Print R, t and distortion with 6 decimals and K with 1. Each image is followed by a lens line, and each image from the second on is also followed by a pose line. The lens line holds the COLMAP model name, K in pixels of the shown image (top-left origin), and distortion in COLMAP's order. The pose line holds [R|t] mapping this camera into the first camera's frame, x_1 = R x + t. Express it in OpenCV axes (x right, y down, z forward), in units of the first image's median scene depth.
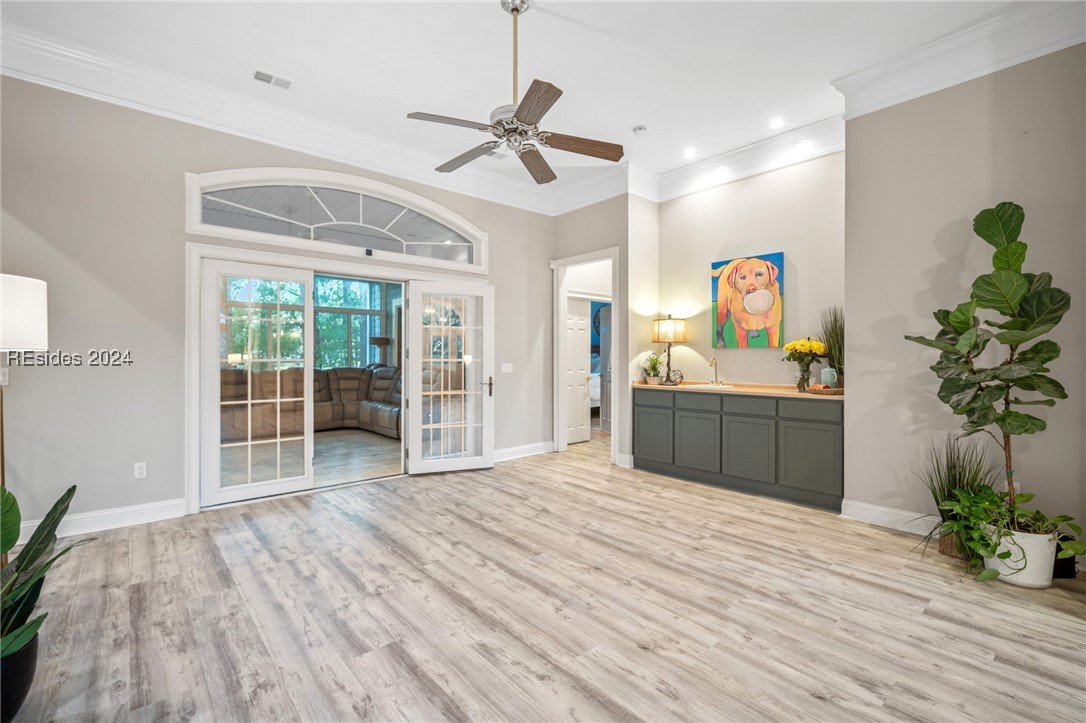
lens RADIAL K [[479.4, 0, 542.7], [0, 479.4, 357.0], [0, 0, 1]] dist [-0.014995, 0.005784]
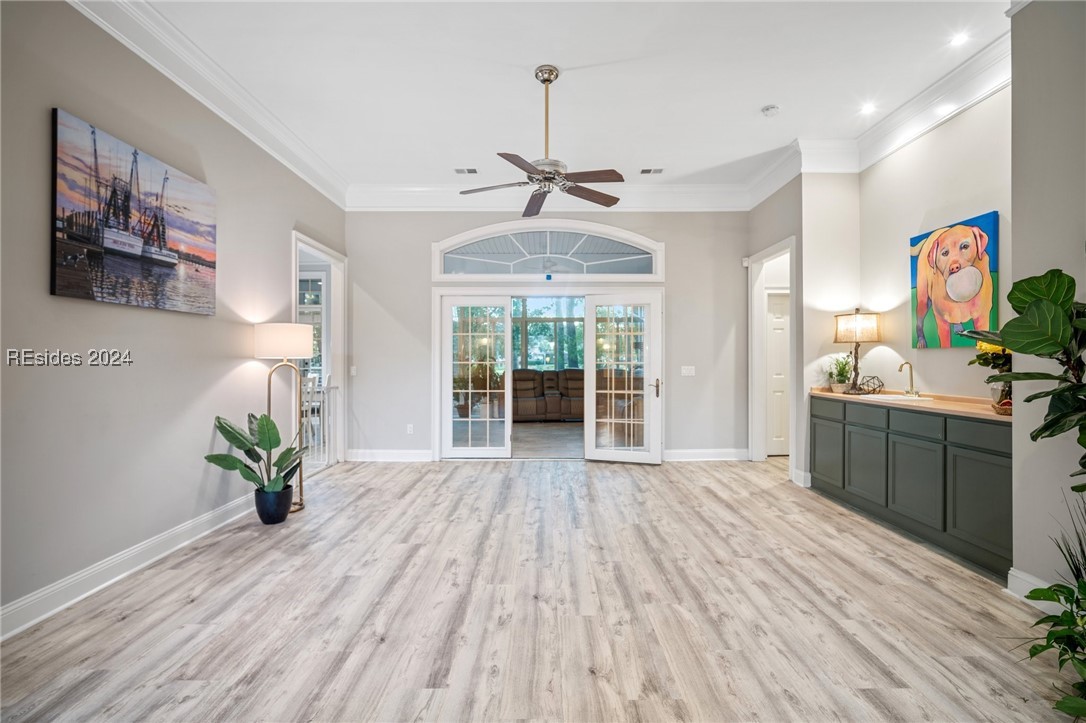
lens RADIAL K [[482.4, 0, 547.3], [0, 482.4, 357.9], [0, 0, 1]] dist [-0.017545, 0.006209]
pose [[0.757141, -0.003548, -0.653242, 0.545450], [0.001383, 0.999992, -0.003829, -0.001846], [0.653250, 0.001996, 0.757140, 0.040738]]
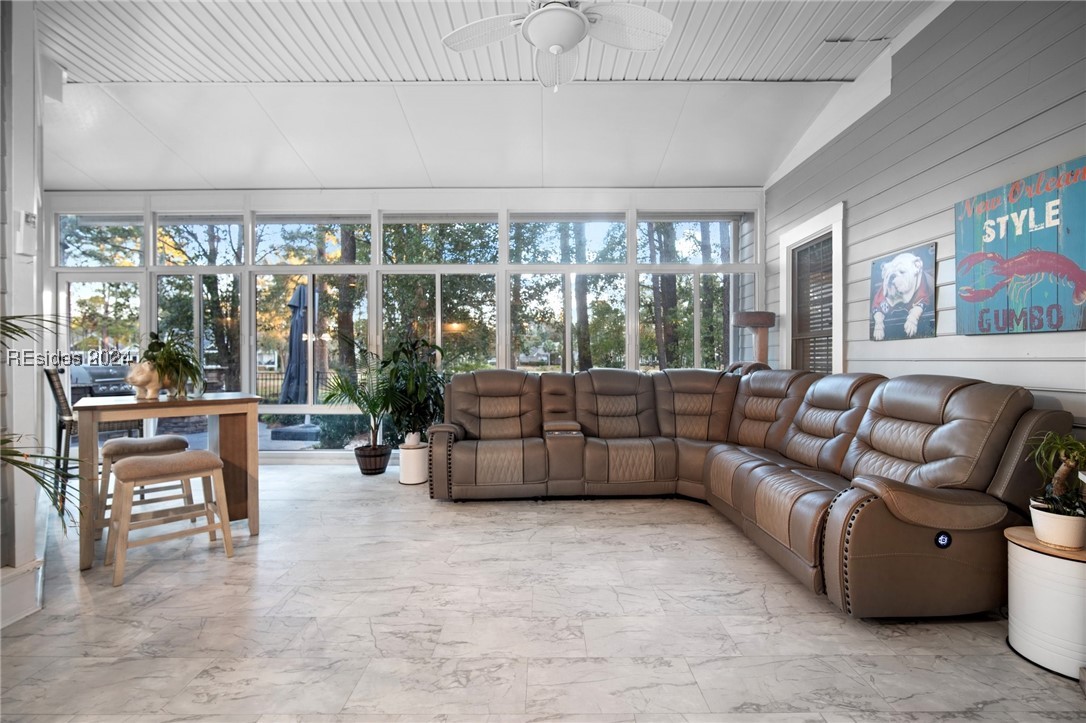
lens RADIAL K [[482.4, 0, 547.3], [0, 482.4, 357.9], [0, 0, 1]] dist [-0.017545, 0.006209]
pose [[0.748178, -0.010647, -0.663413, -0.406020], [0.002253, 0.999906, -0.013506, 0.034947], [0.663495, 0.008611, 0.748132, 1.154771]]
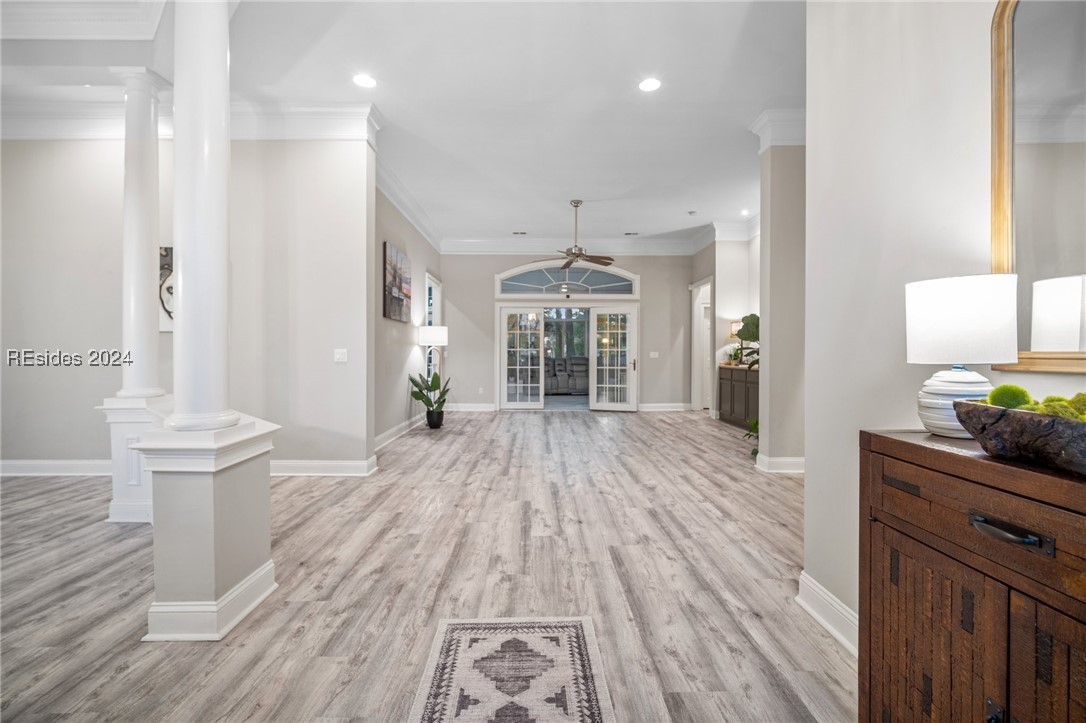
lens RADIAL K [[482.4, 0, 547.3], [0, 482.4, 357.9], [0, 0, 1]] dist [-0.017545, 0.006209]
pose [[0.768268, 0.005623, -0.640104, 1.036721], [-0.001095, 0.999971, 0.007470, 0.031662], [0.640128, -0.005038, 0.768252, -0.741955]]
